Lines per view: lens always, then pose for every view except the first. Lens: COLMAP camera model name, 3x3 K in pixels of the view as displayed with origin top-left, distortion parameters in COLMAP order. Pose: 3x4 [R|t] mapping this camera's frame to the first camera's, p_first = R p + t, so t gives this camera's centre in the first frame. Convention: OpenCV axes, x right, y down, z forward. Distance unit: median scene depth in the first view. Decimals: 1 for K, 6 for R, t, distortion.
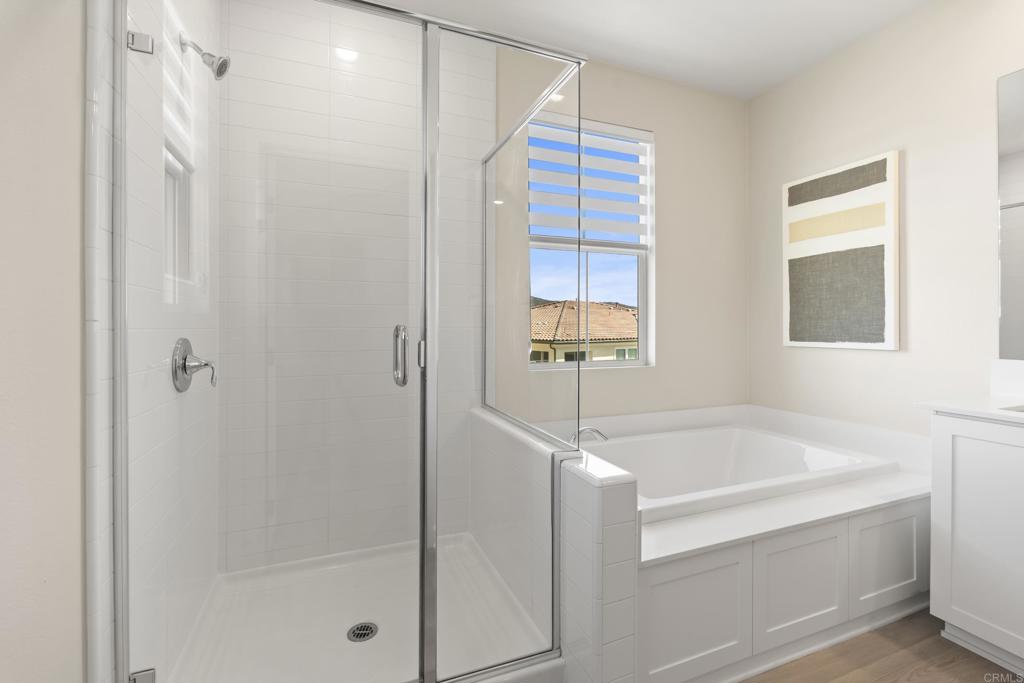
lens RADIAL K [[447.7, 0, 506.1], [0, 447.7, 328.7], [0, 0, 1]] dist [-0.005052, 0.000977]
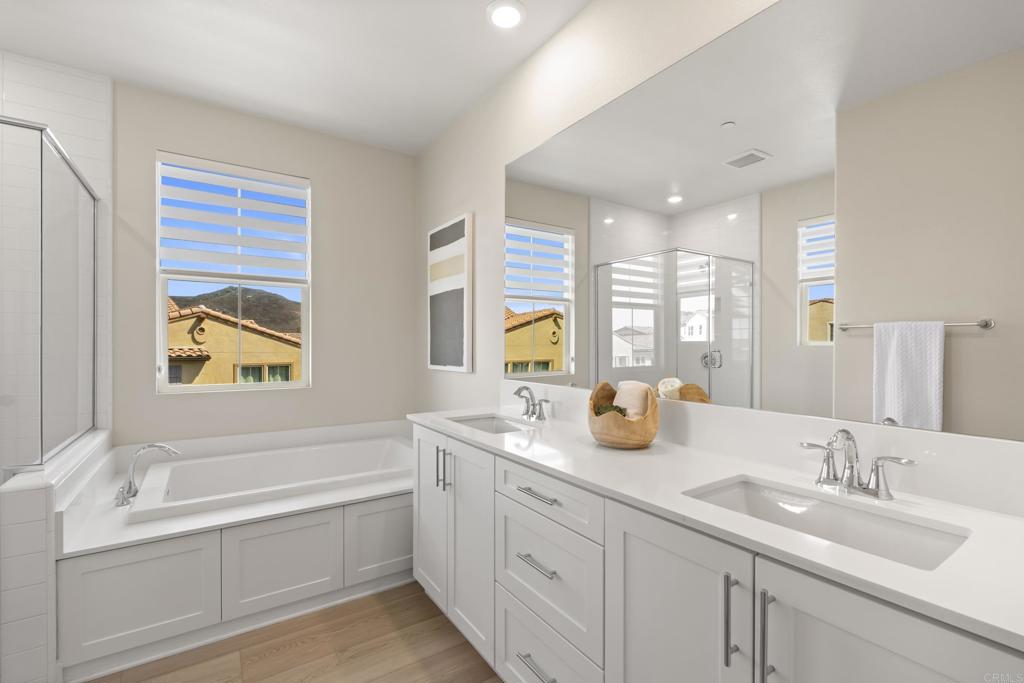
lens RADIAL K [[447.7, 0, 506.6], [0, 447.7, 351.3], [0, 0, 1]] dist [-0.005052, 0.000977]
pose [[0.977391, -0.000726, 0.211440, 0.684362], [-0.001457, 0.999947, 0.010171, -0.024065], [-0.211437, -0.010249, 0.977338, -0.242133]]
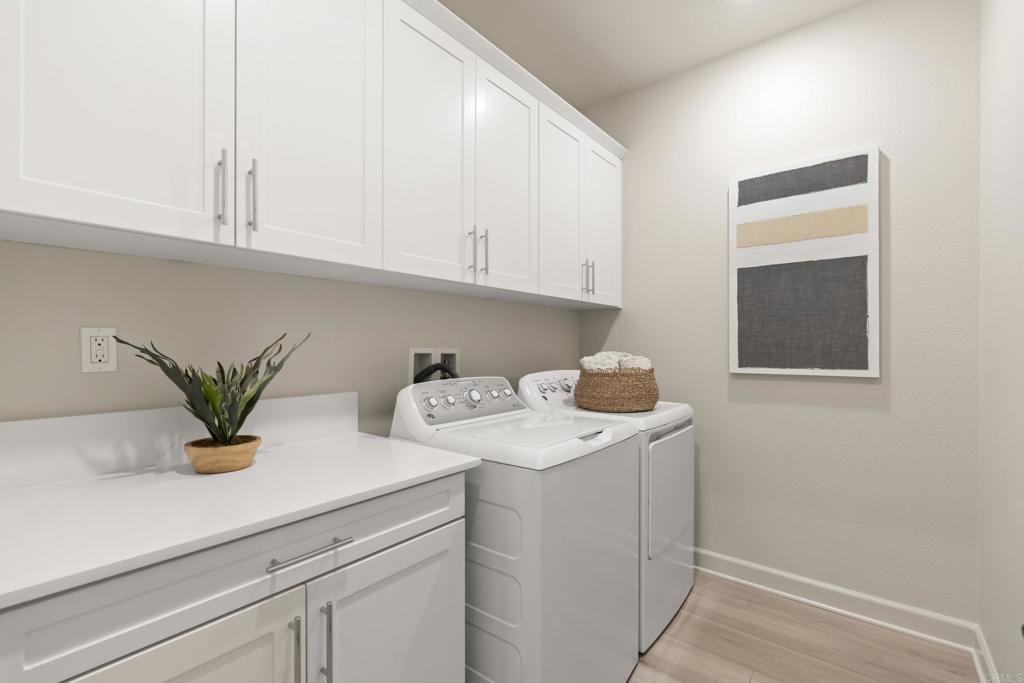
lens RADIAL K [[447.7, 0, 509.1], [0, 447.7, 343.3], [0, 0, 1]] dist [-0.005052, 0.000977]
pose [[0.874053, 0.016448, 0.485551, -0.162931], [-0.007558, 0.999766, -0.020261, 0.004022], [-0.485771, 0.014039, 0.873973, 0.572394]]
